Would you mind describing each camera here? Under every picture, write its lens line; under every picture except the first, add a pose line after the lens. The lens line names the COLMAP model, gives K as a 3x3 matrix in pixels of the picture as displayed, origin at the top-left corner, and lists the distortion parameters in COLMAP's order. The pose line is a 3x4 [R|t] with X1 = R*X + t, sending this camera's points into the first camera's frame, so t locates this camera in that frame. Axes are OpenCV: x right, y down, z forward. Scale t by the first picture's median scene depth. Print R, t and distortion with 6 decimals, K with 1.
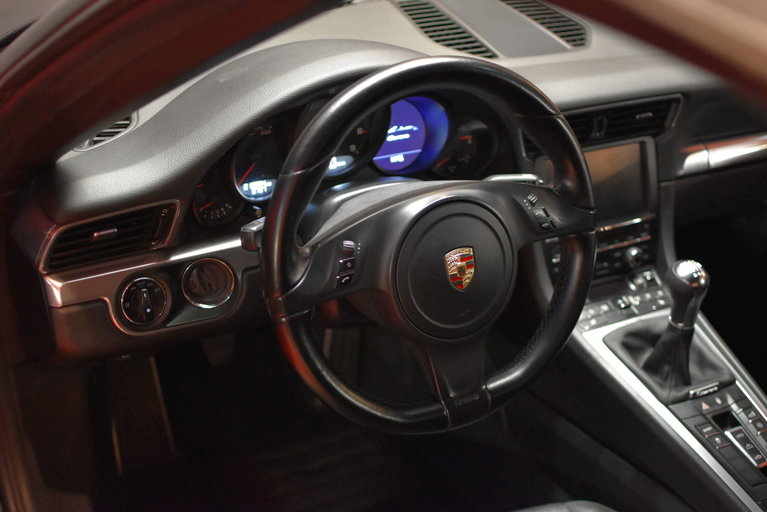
lens RADIAL K [[1171.1, 0, 383.5], [0, 1171.1, 256.0], [0, 0, 1]] dist [-0.153497, -0.013735]
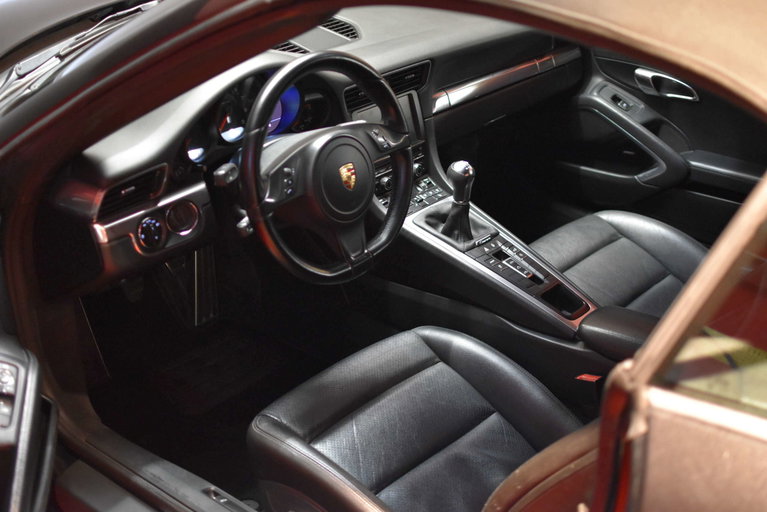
lens RADIAL K [[1171.1, 0, 383.5], [0, 1171.1, 256.0], [0, 0, 1]] dist [-0.153497, -0.013735]
pose [[0.938282, -0.174303, 0.298740, -0.344816], [0.175574, 0.984202, 0.022803, 0.079069], [-0.297995, 0.031056, 0.954062, -0.506935]]
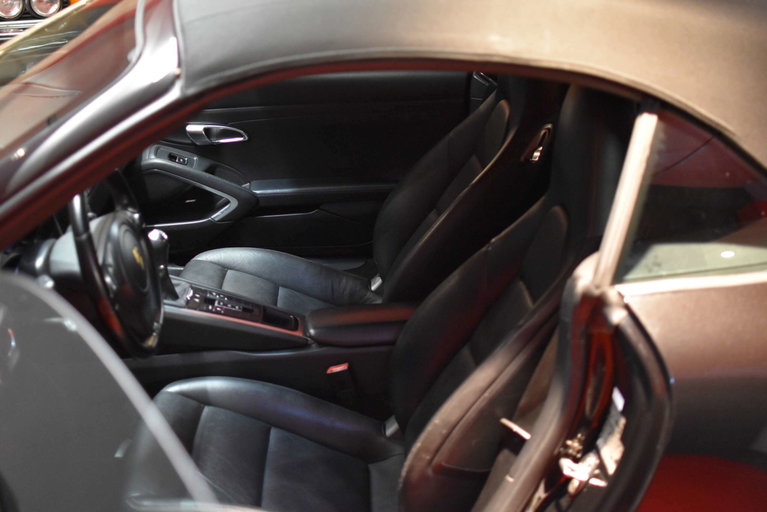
lens RADIAL K [[1171.1, 0, 383.5], [0, 1171.1, 256.0], [0, 0, 1]] dist [-0.153497, -0.013735]
pose [[0.471877, -0.375955, 0.797490, -1.010456], [0.423960, 0.889843, 0.168635, -0.112476], [-0.773039, 0.258529, 0.579286, -0.284459]]
